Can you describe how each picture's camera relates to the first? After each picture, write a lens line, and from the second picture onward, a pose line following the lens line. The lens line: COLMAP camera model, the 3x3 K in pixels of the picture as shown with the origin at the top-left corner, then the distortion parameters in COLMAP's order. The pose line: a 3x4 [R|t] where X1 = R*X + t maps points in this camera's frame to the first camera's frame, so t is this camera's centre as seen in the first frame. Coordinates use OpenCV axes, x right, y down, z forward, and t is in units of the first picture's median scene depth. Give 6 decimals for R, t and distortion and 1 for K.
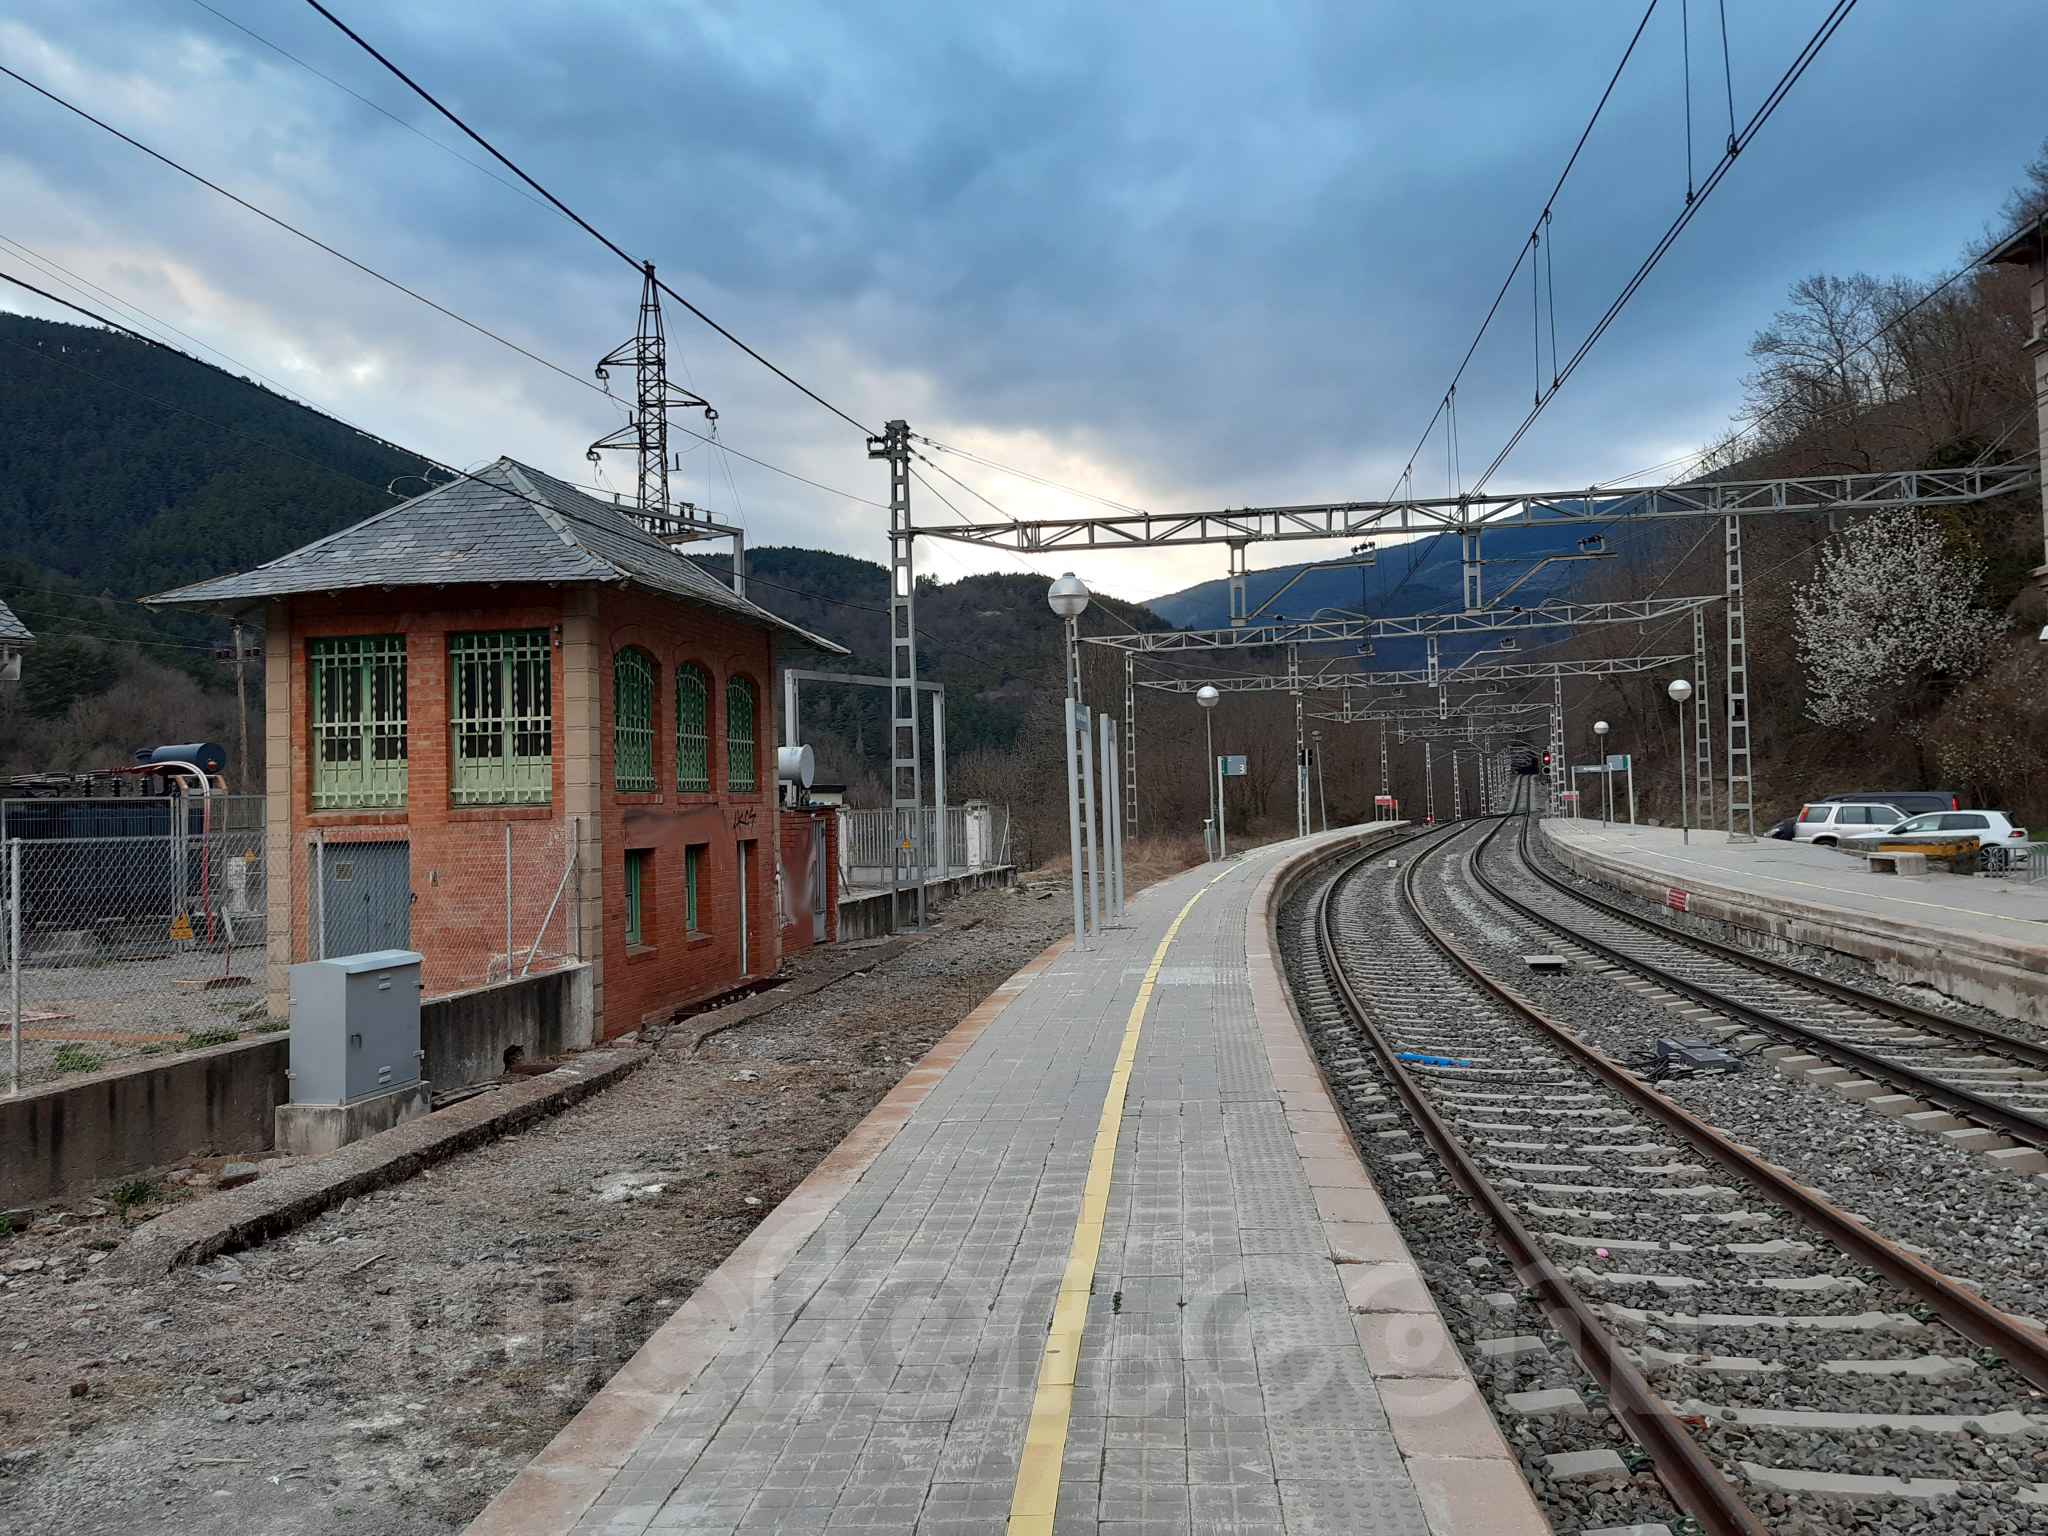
lens RADIAL K [[1572.9, 0, 1023.0], [0, 1572.9, 738.1], [0, 0, 1]] dist [0.076321, -0.137200]
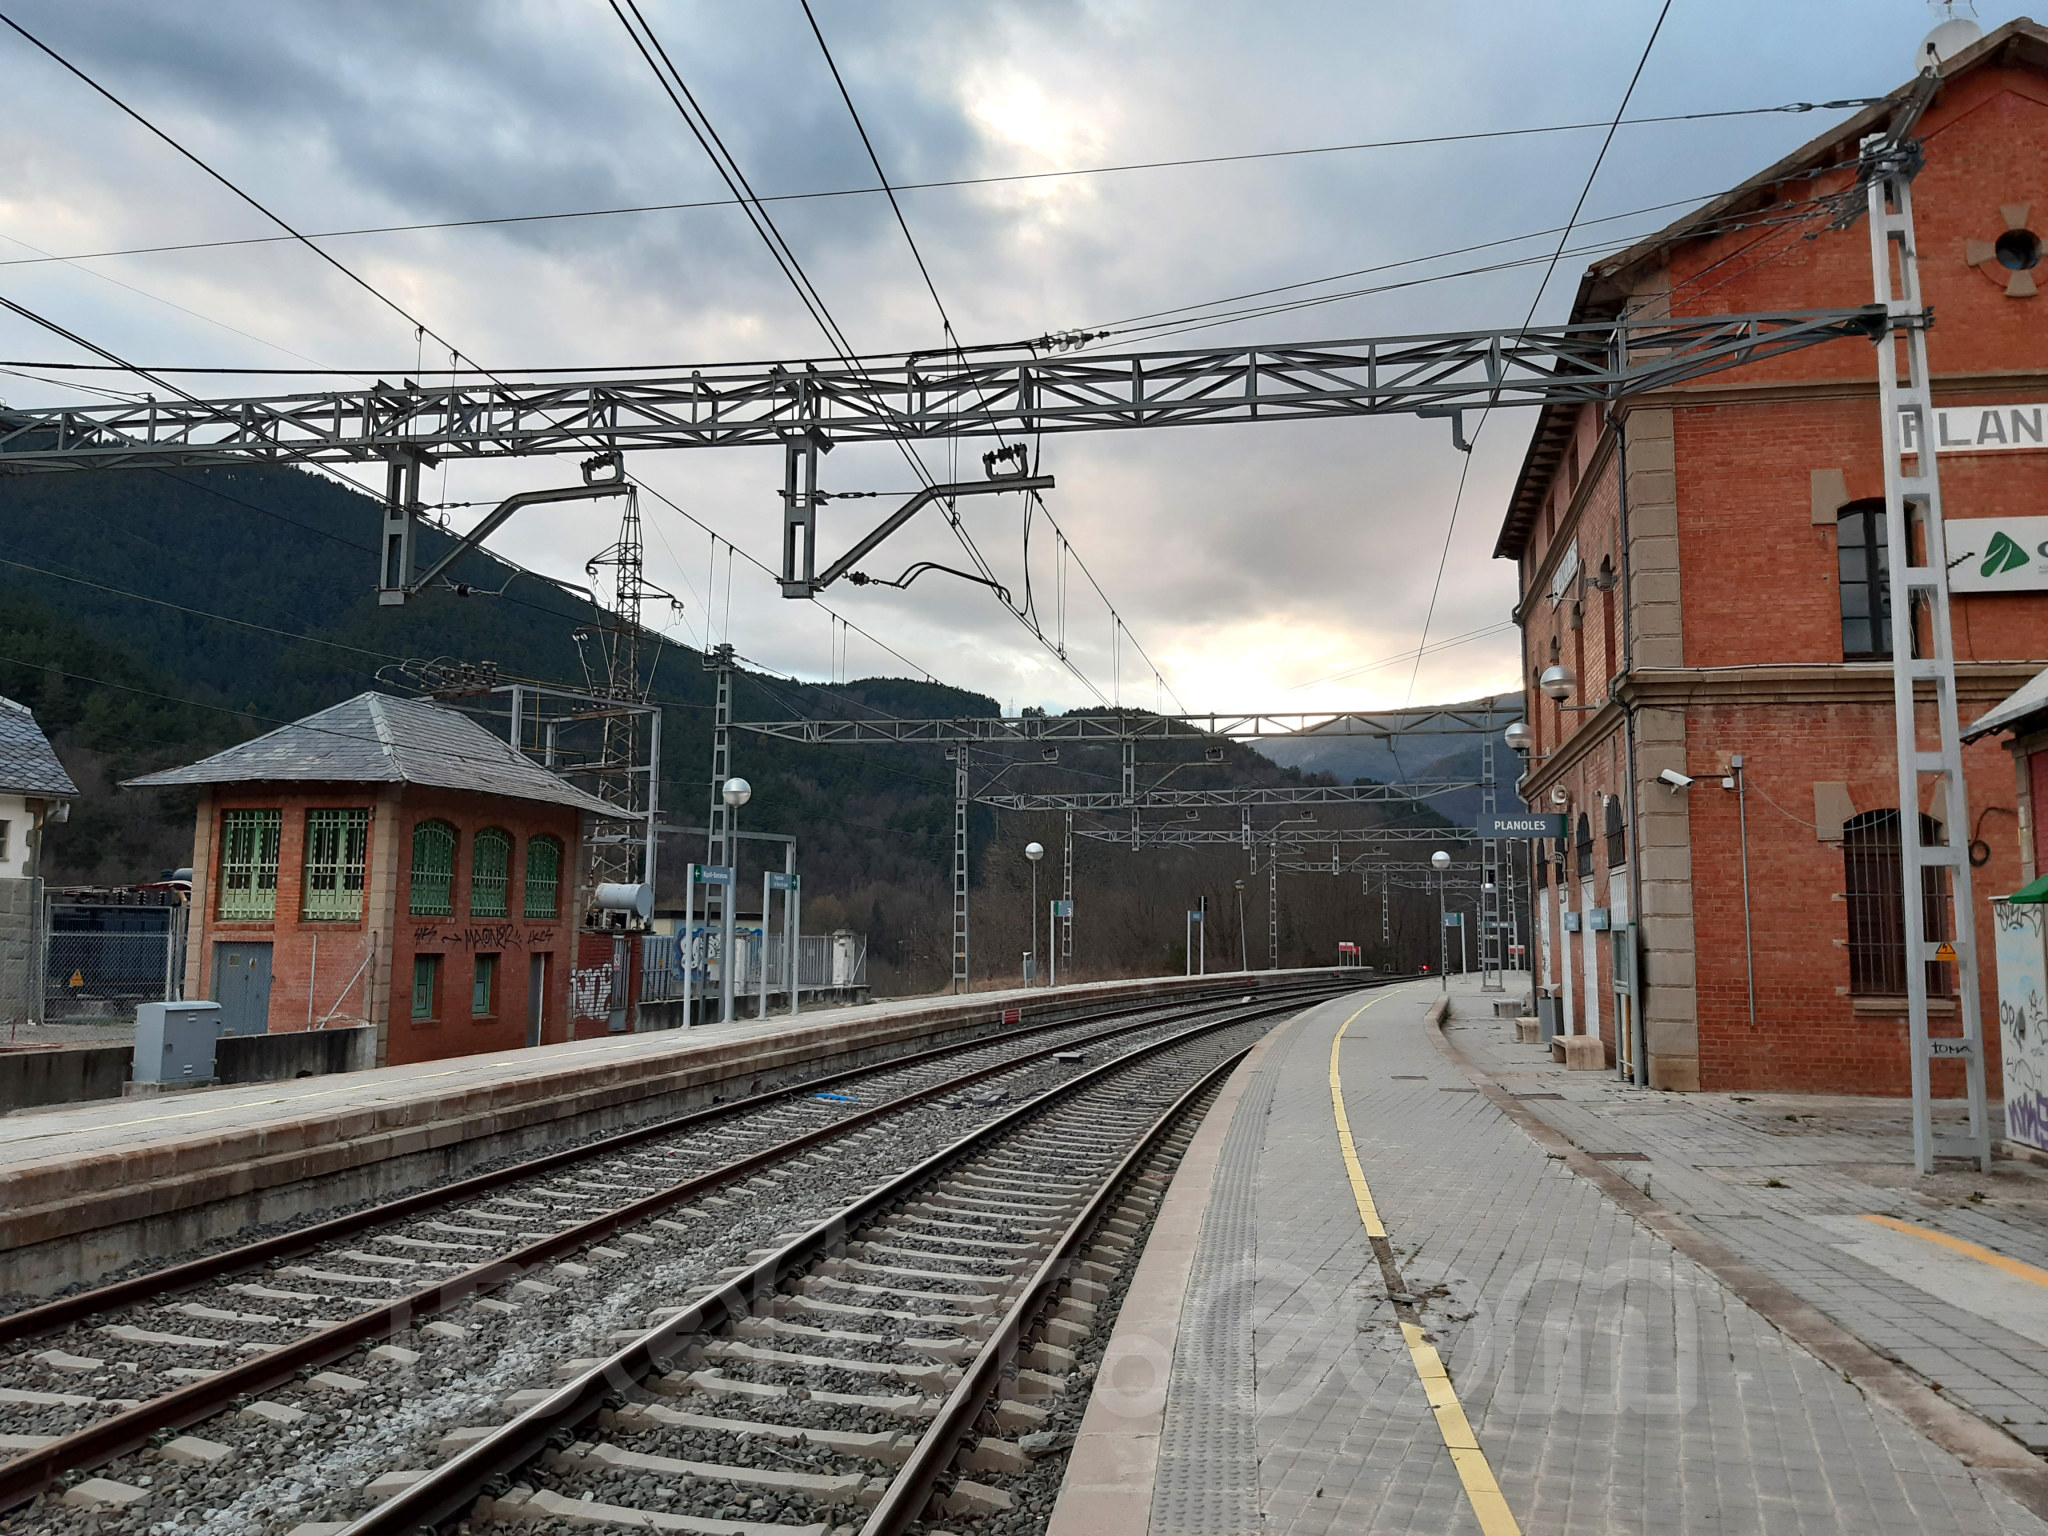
lens RADIAL K [[1572.9, 0, 1034.3], [0, 1572.9, 734.6], [0, 0, 1]] dist [0.076321, -0.137200]
pose [[0.997314, 0.028736, -0.067379, 0.202040], [-0.034414, 0.995813, -0.084688, -0.013856], [0.064663, 0.086780, 0.994127, -0.229395]]
